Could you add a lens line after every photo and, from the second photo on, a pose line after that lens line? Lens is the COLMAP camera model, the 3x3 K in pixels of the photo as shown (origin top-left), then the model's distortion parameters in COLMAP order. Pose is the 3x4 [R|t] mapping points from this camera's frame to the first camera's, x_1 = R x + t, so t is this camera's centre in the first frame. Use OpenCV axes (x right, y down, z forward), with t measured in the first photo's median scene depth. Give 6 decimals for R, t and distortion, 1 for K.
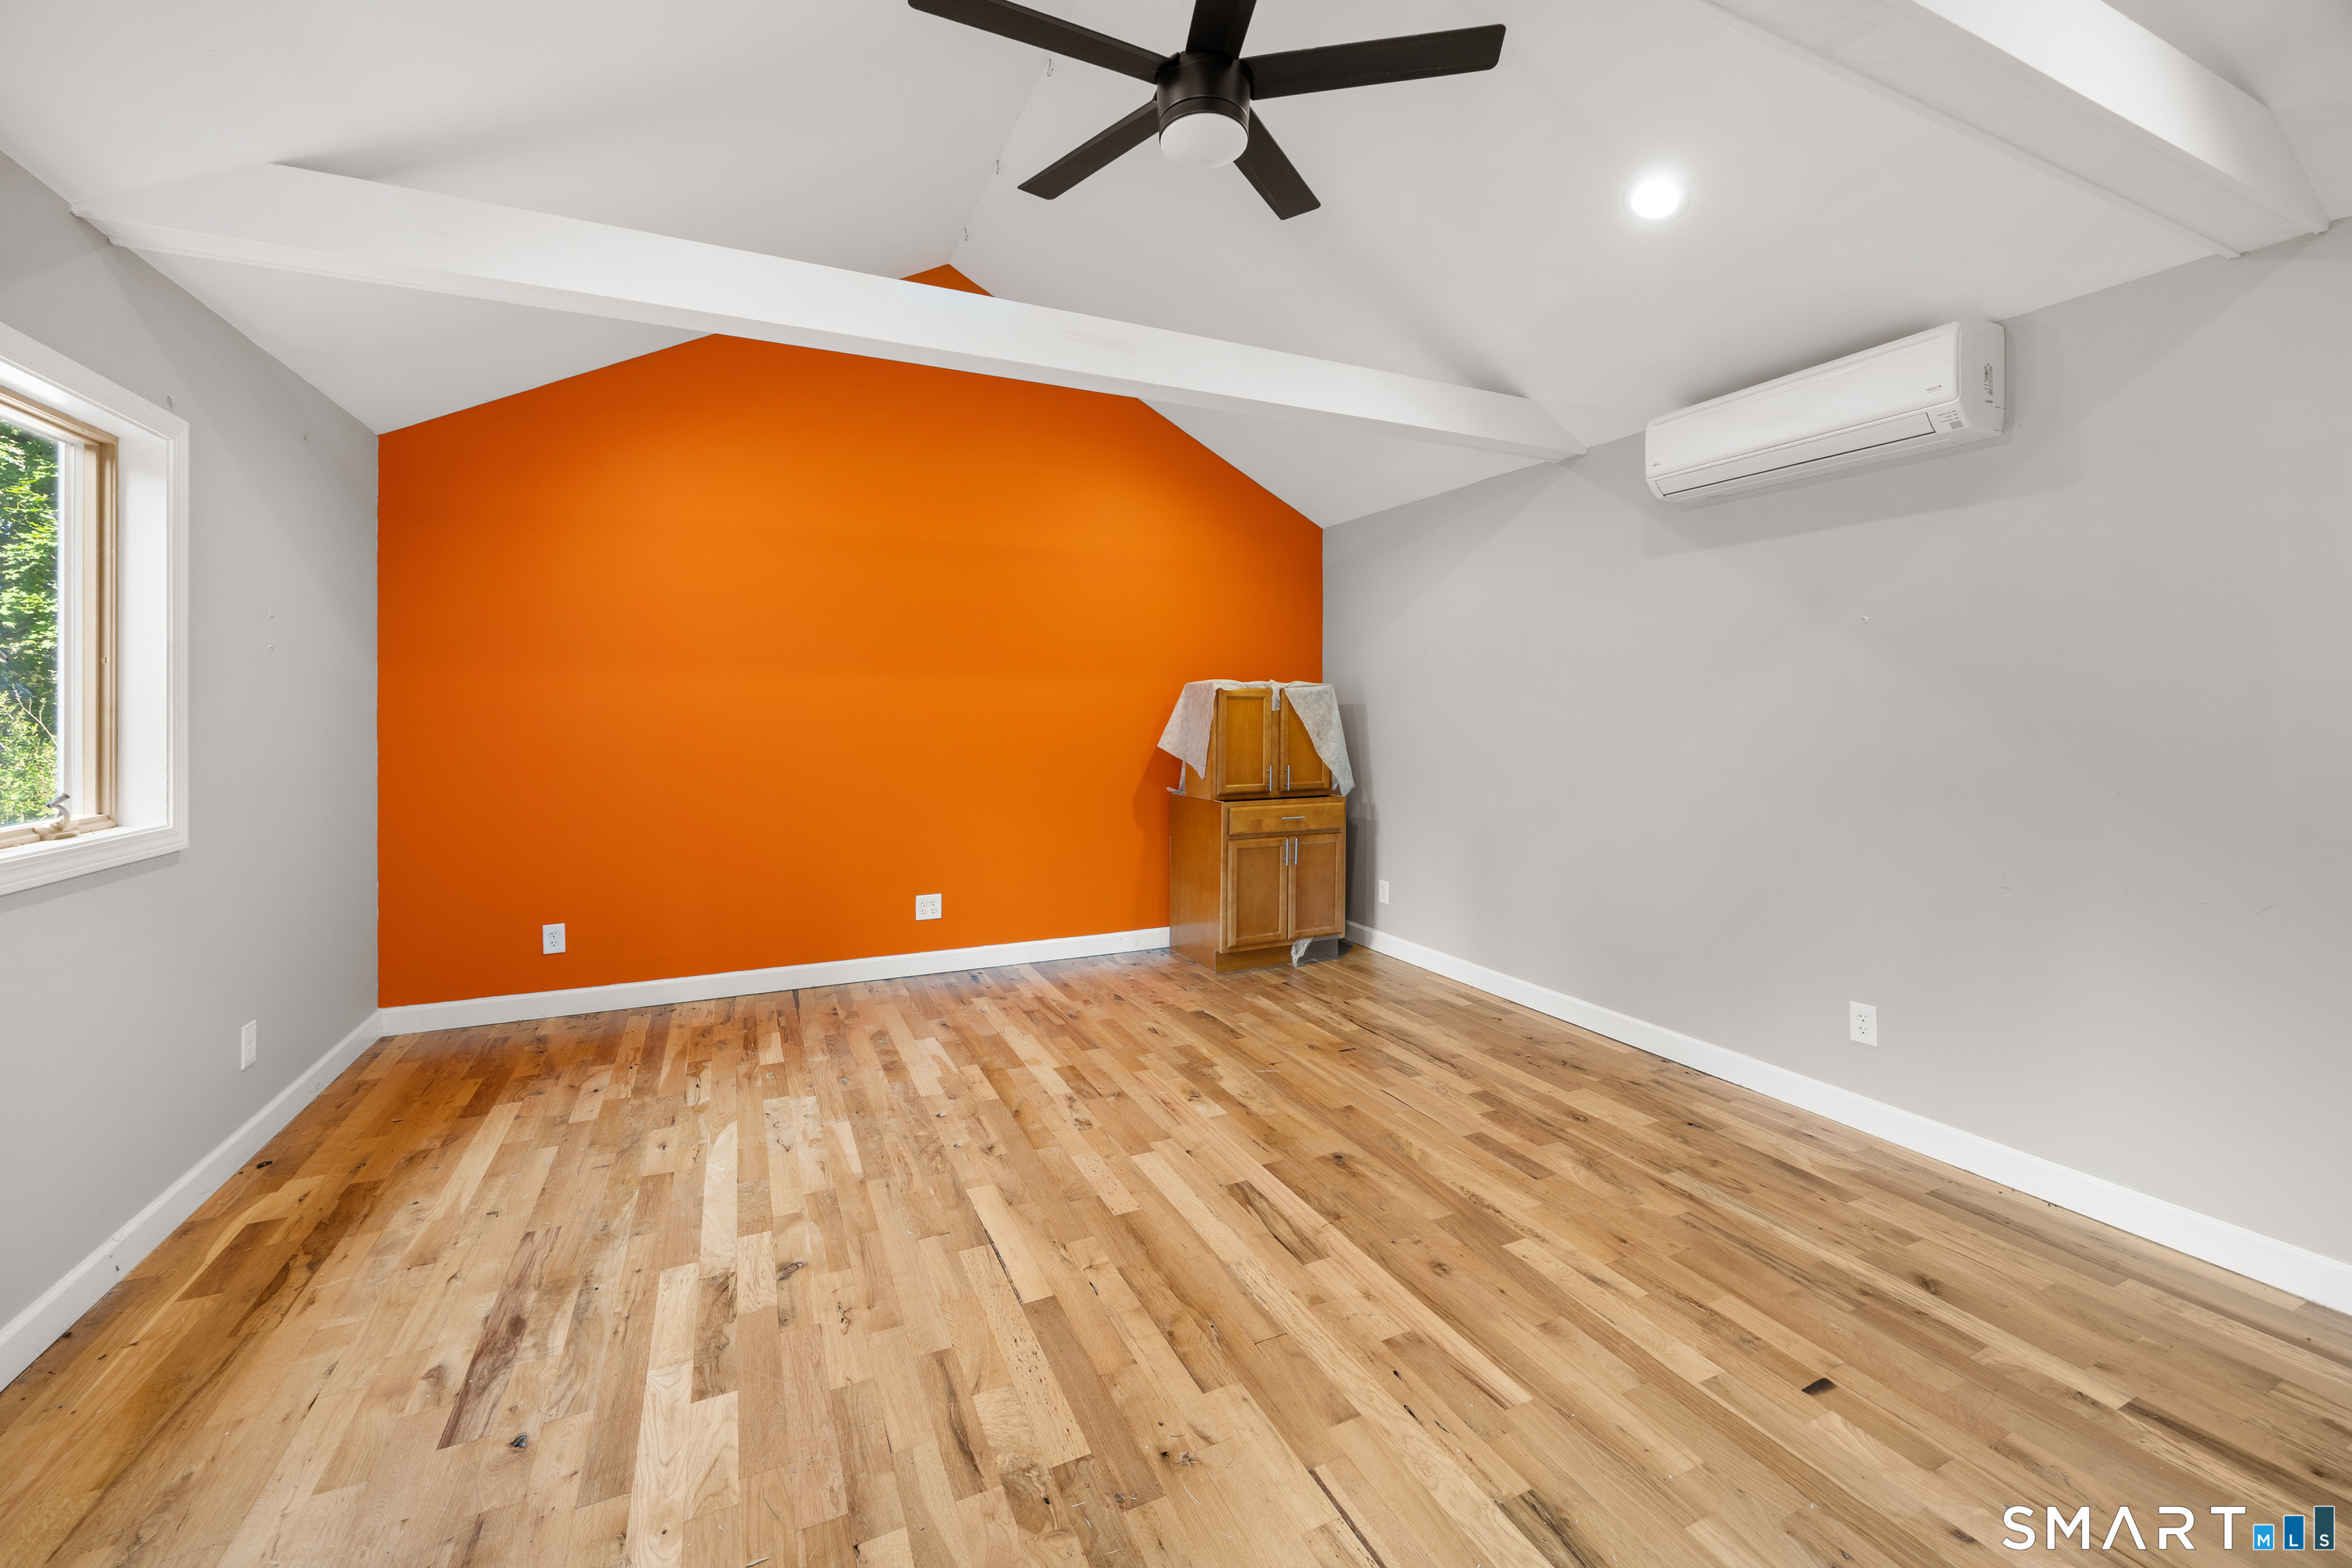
lens RADIAL K [[934.7, 0, 1172.0], [0, 934.7, 724.0], [0, 0, 1]] dist [-0.003092, -0.000224]
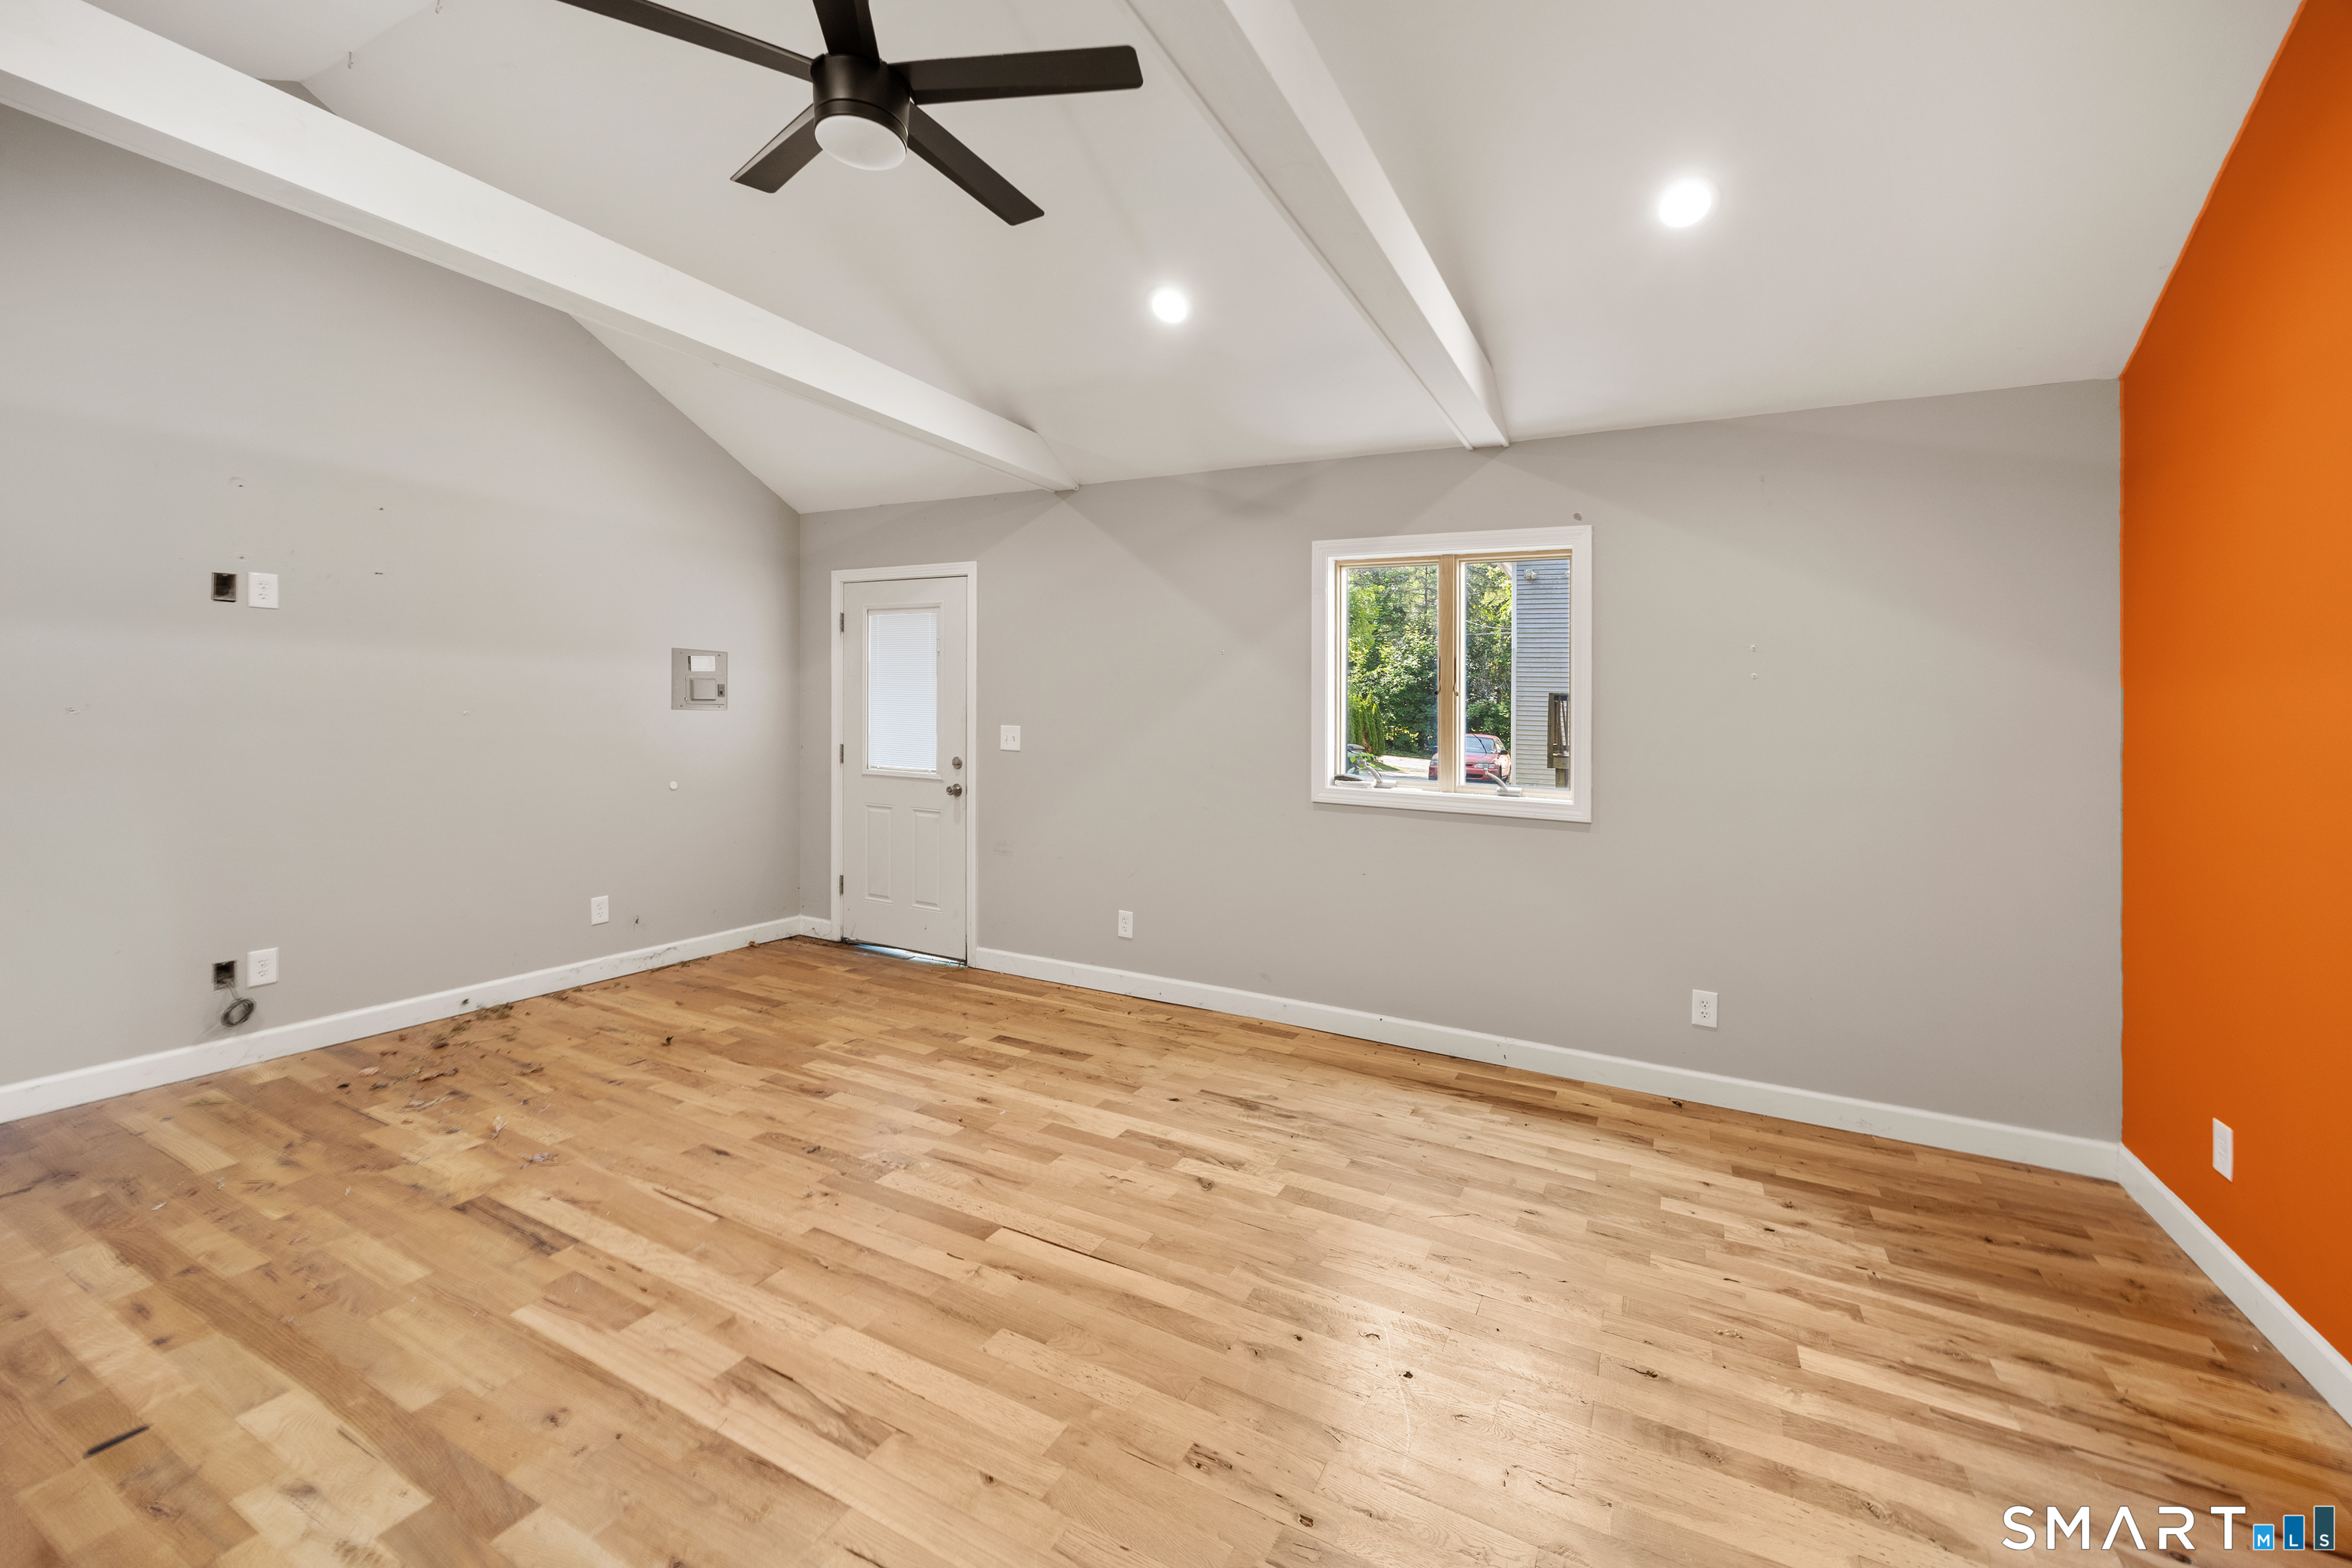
lens RADIAL K [[958.5, 0, 1177.6], [0, 958.5, 737.6], [0, 0, 1]] dist [-0.007246, -0.000040]
pose [[-0.800884, -0.004176, -0.598805, 0.333617], [-0.038412, 0.998275, 0.044413, -0.035404], [0.597587, 0.058571, -0.799662, 1.810939]]
